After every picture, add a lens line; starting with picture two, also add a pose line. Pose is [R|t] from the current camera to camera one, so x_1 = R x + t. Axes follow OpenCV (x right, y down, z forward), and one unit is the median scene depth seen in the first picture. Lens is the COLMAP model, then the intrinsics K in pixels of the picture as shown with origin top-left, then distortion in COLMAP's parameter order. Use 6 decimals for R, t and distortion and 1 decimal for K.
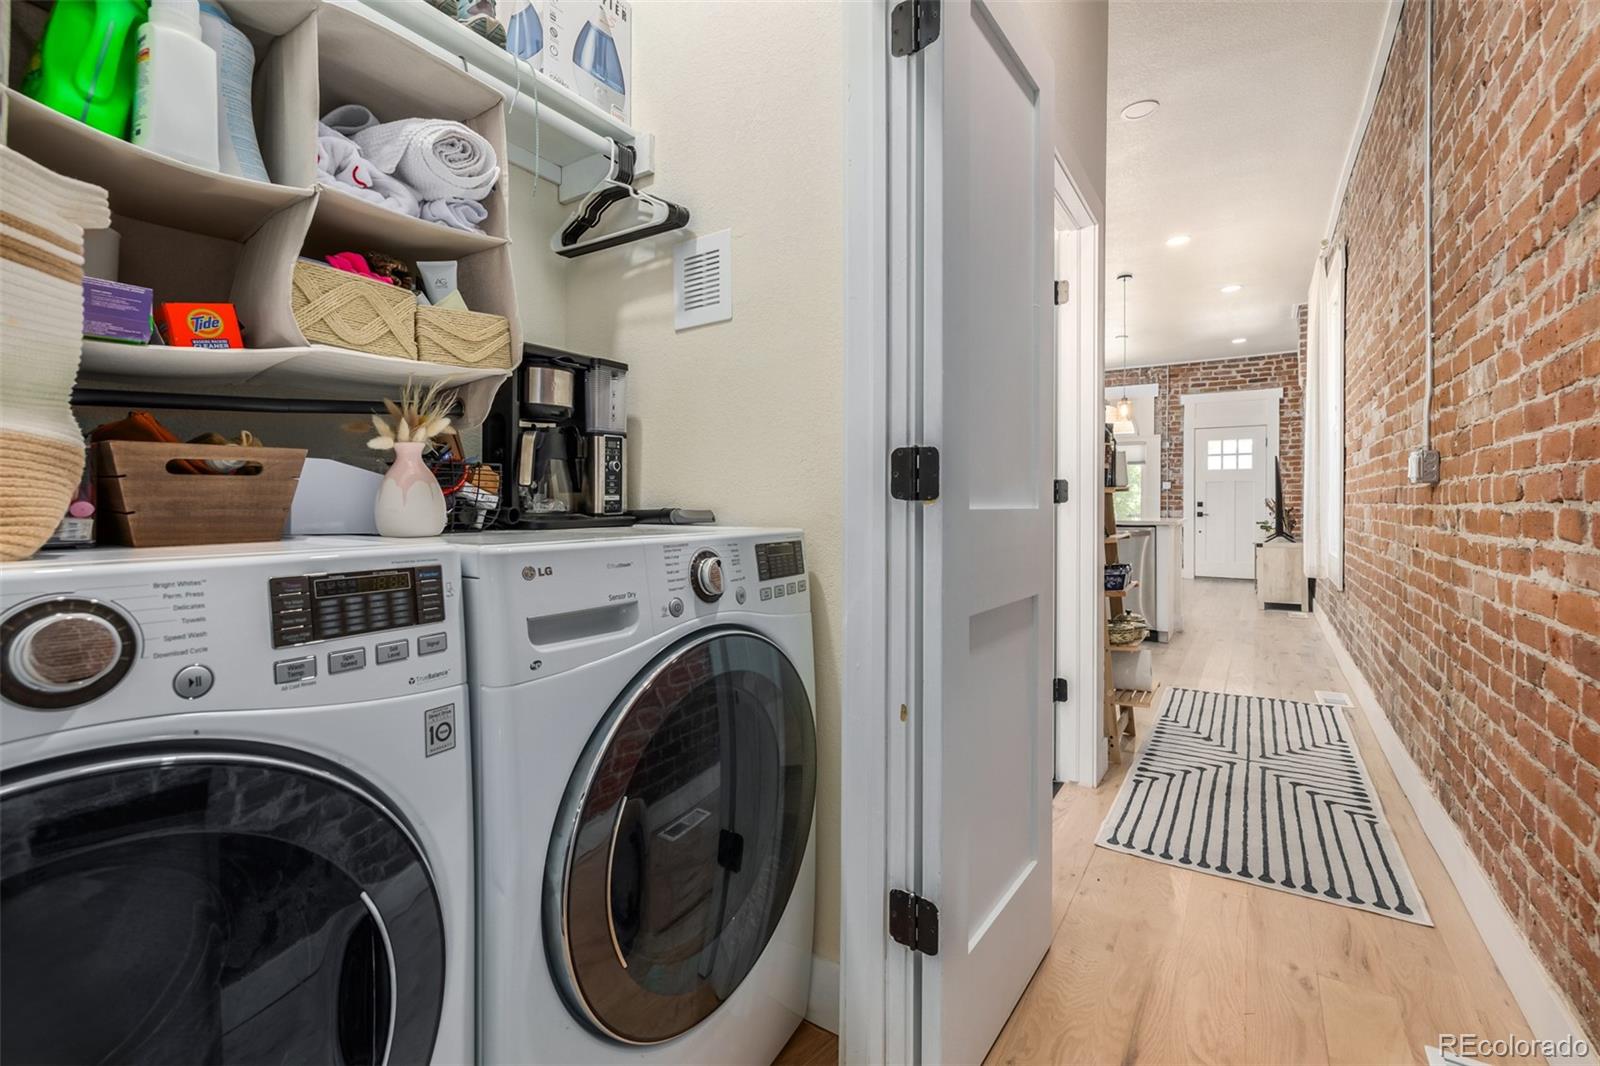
lens RADIAL K [[686.0, 0, 792.7], [0, 686.0, 505.5], [0, 0, 1]] dist [0.001991, 0.000195]
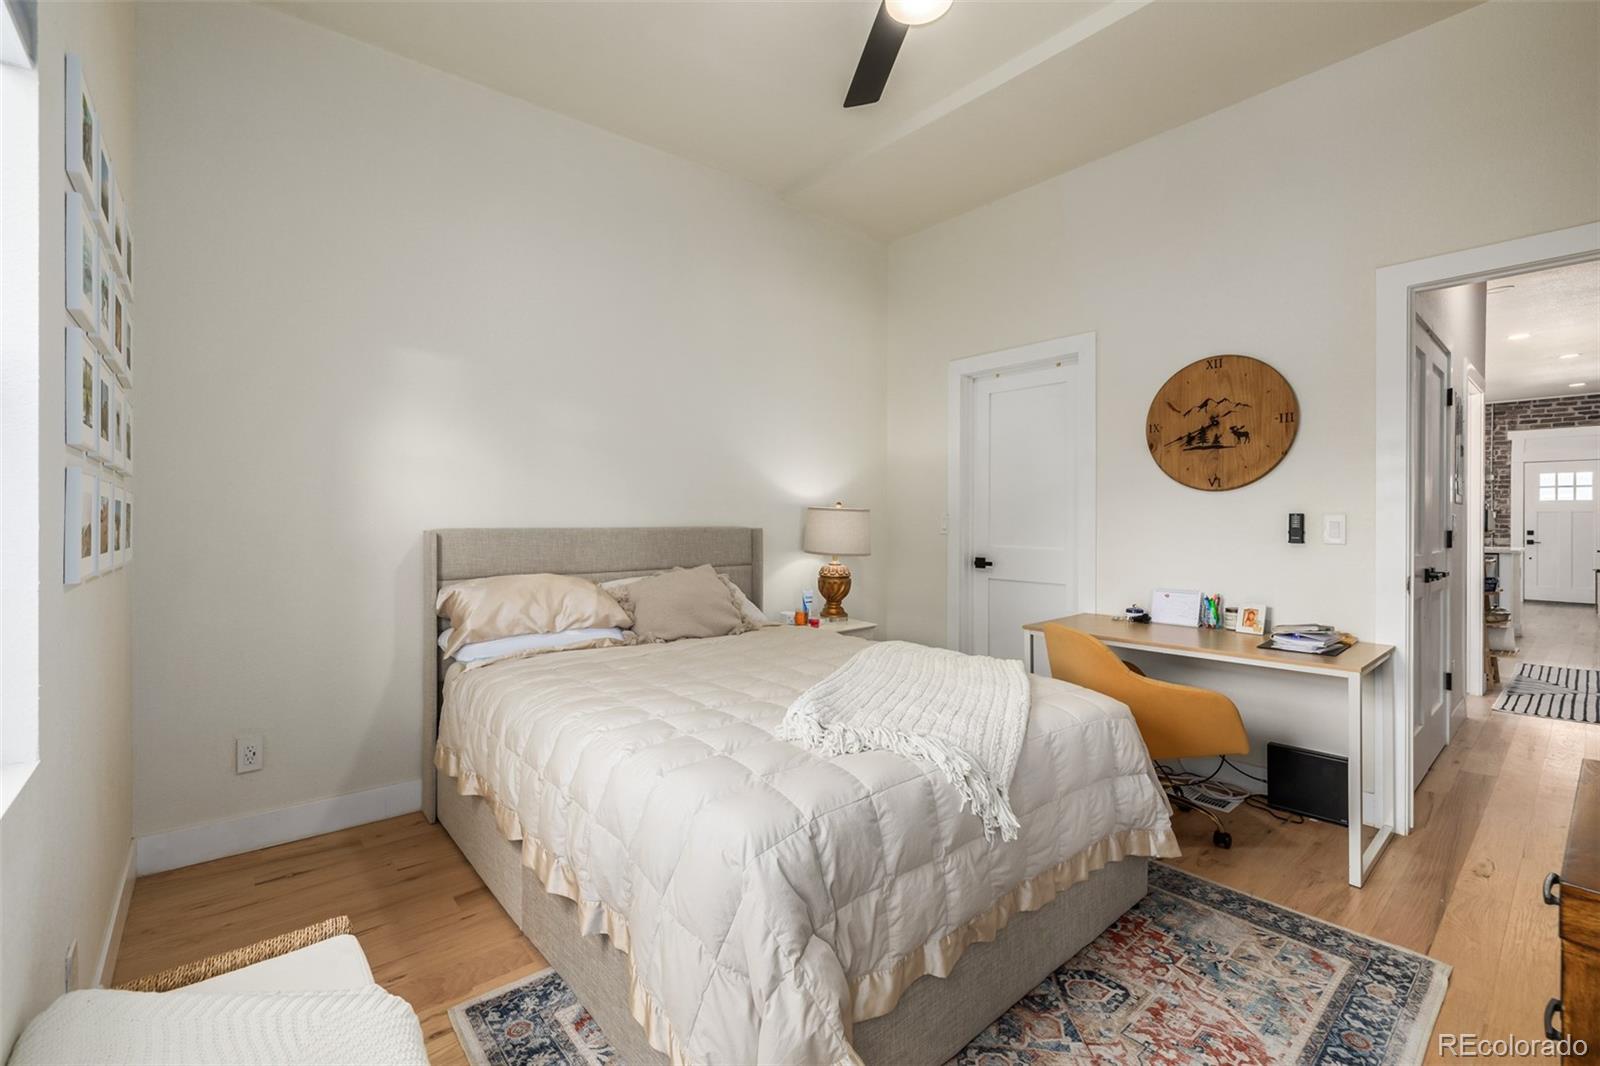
lens RADIAL K [[682.4, 0, 785.4], [0, 682.4, 517.2], [0, 0, 1]] dist [-0.002127, 0.000409]
pose [[0.960529, 0.004008, -0.278151, -0.242707], [-0.005752, 0.999969, -0.005454, -0.014421], [0.278120, 0.006838, 0.960522, -0.367151]]
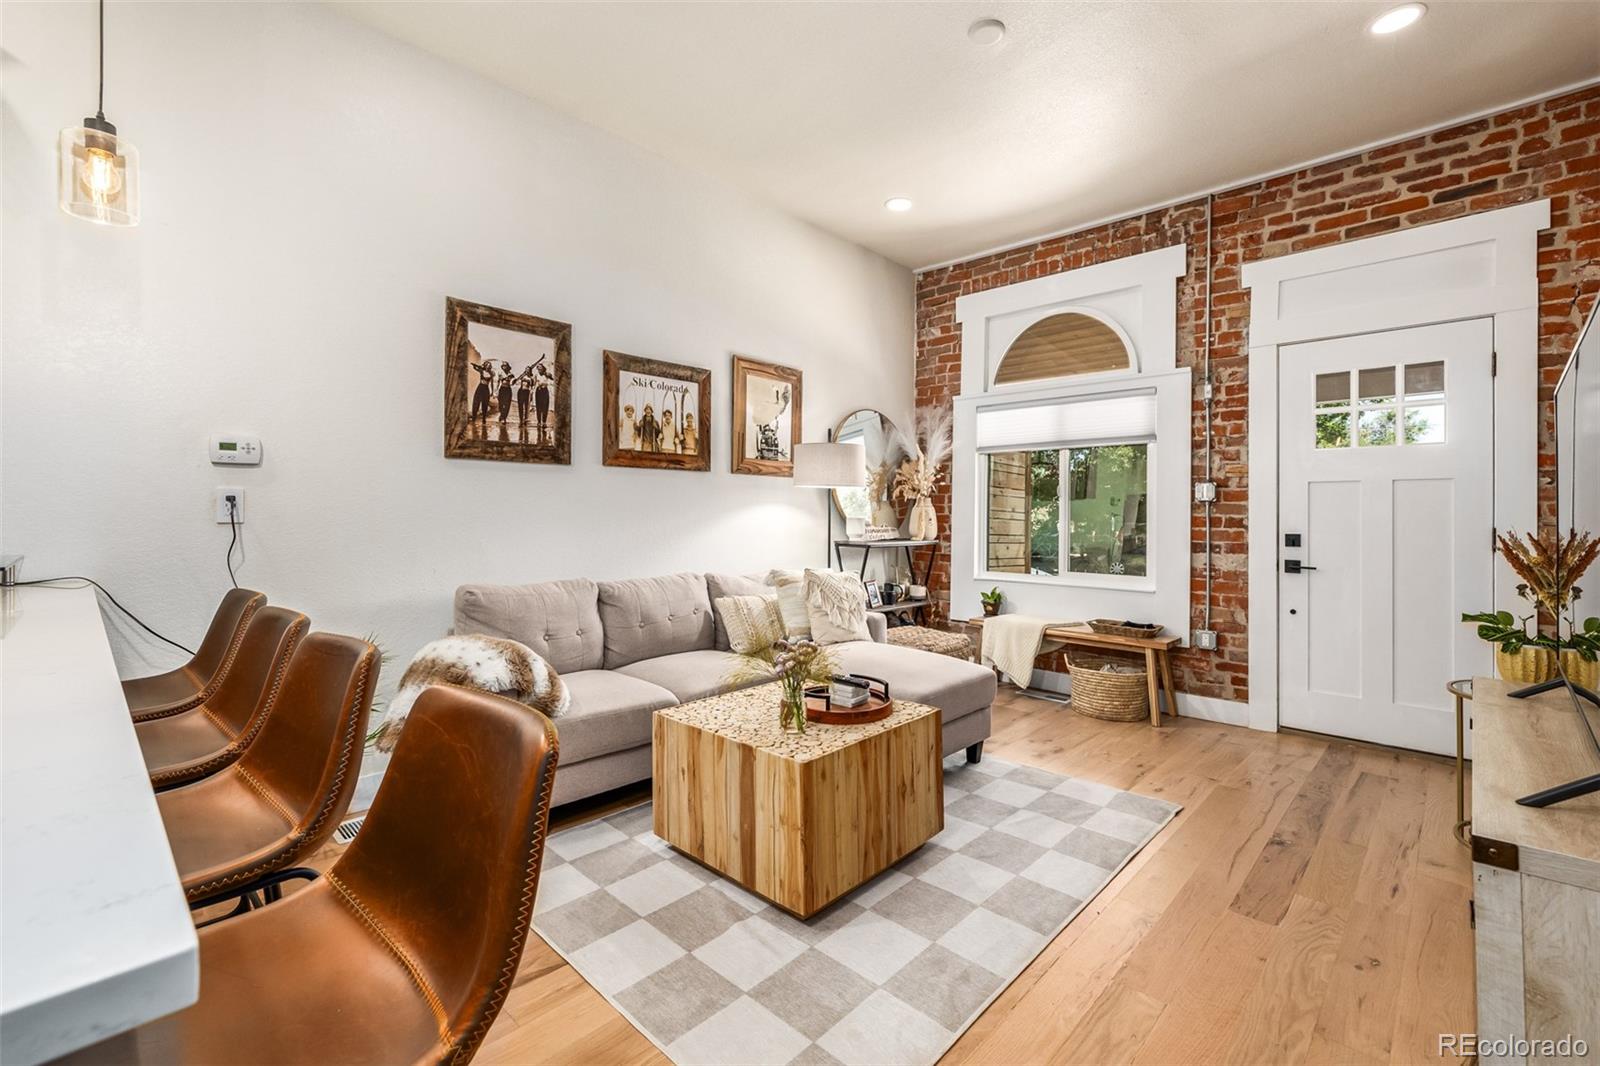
lens RADIAL K [[689.2, 0, 799.5], [0, 689.2, 512.5], [0, 0, 1]] dist [-0.000360, 0.000176]
pose [[0.986043, 0.004356, -0.166435, 0.407935], [-0.006363, 0.999913, -0.011528, -0.011777], [0.166370, 0.012426, 0.985985, 0.607445]]
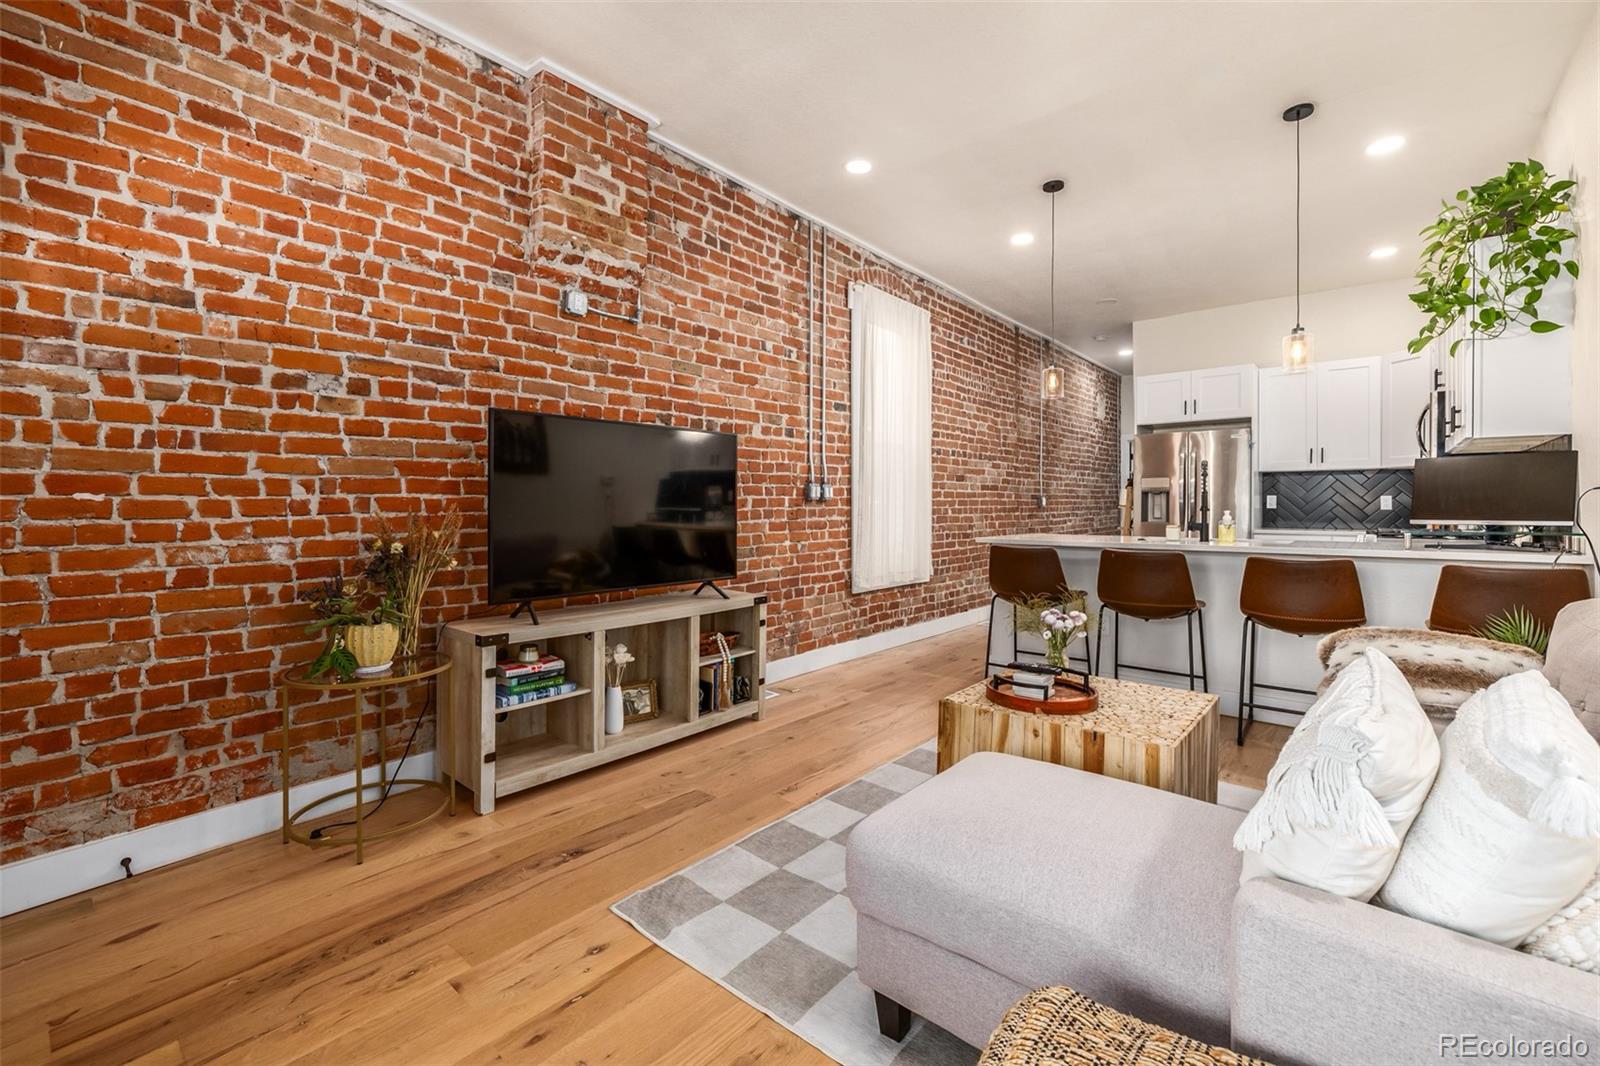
lens RADIAL K [[679.4, 0, 794.8], [0, 679.4, 506.9], [0, 0, 1]] dist [-0.001715, 0.000391]
pose [[-0.994206, -0.000839, 0.107487, 0.443970], [-0.000074, 0.999975, 0.007125, -0.013014], [-0.107491, 0.007076, -0.994181, 1.134361]]
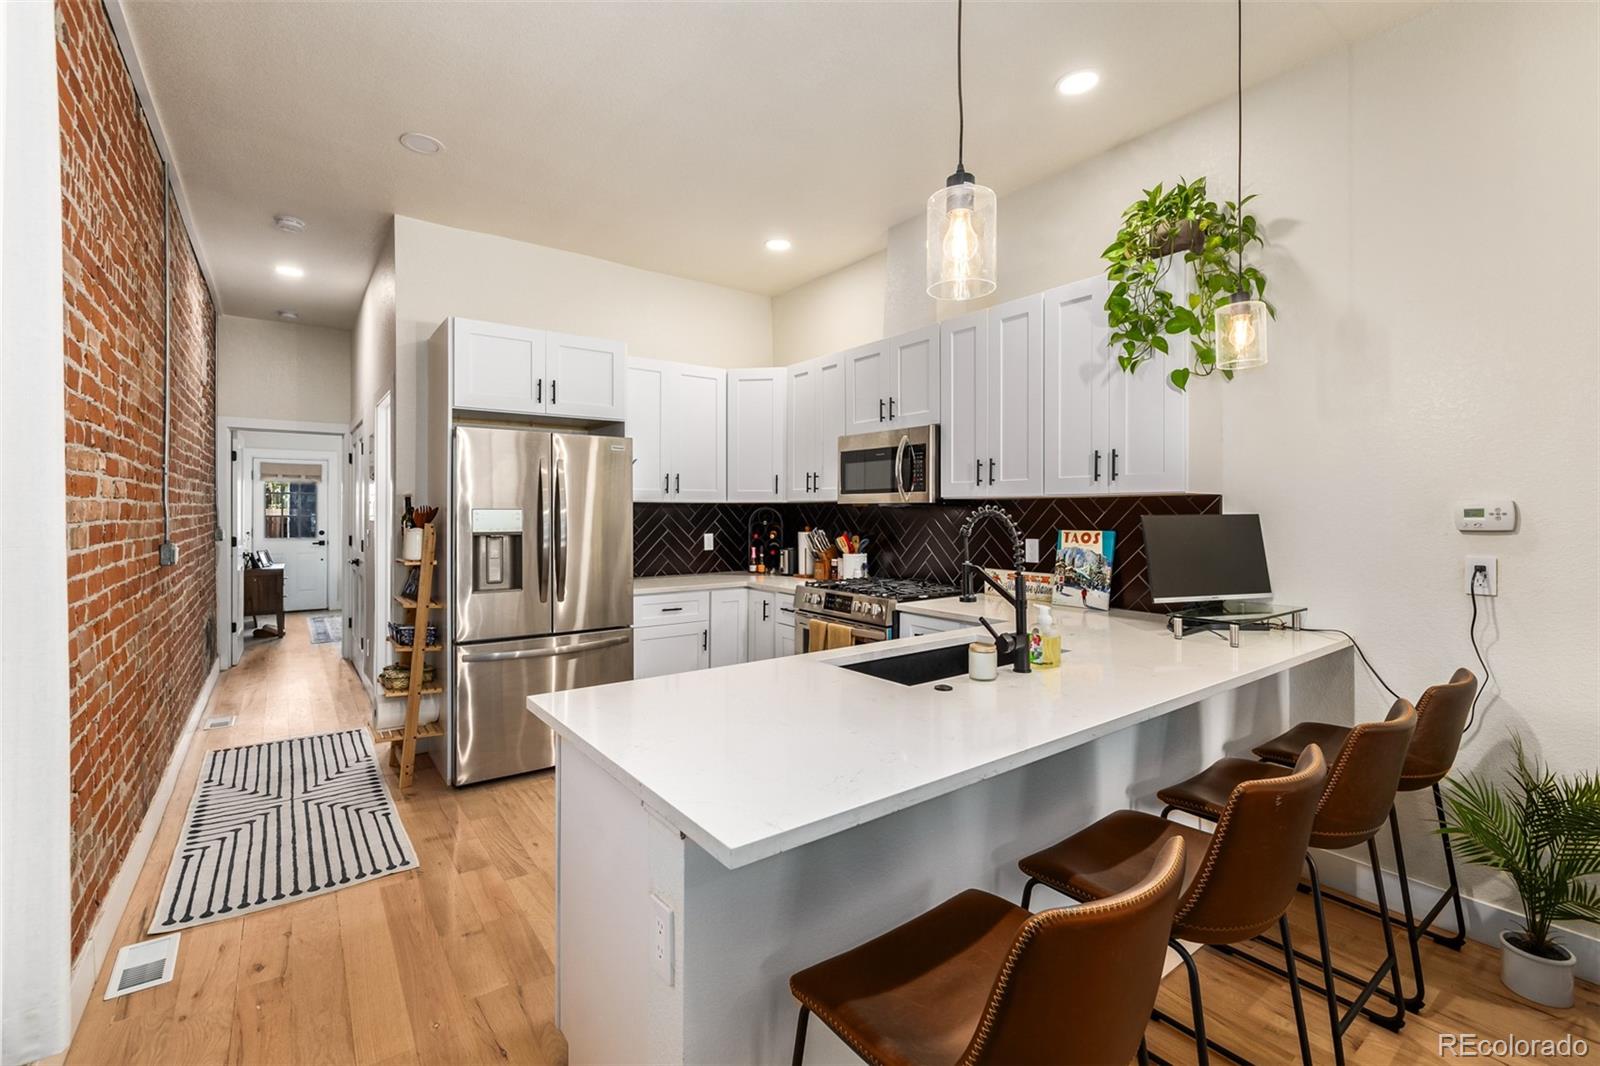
lens RADIAL K [[692.2, 0, 797.2], [0, 692.2, 512.7], [0, 0, 1]] dist [0.003054, 0.000387]
pose [[-0.333995, 0.001974, -0.942573, 0.462658], [-0.003823, 0.999987, 0.003449, -0.038380], [0.942567, 0.004756, -0.333983, 0.684473]]
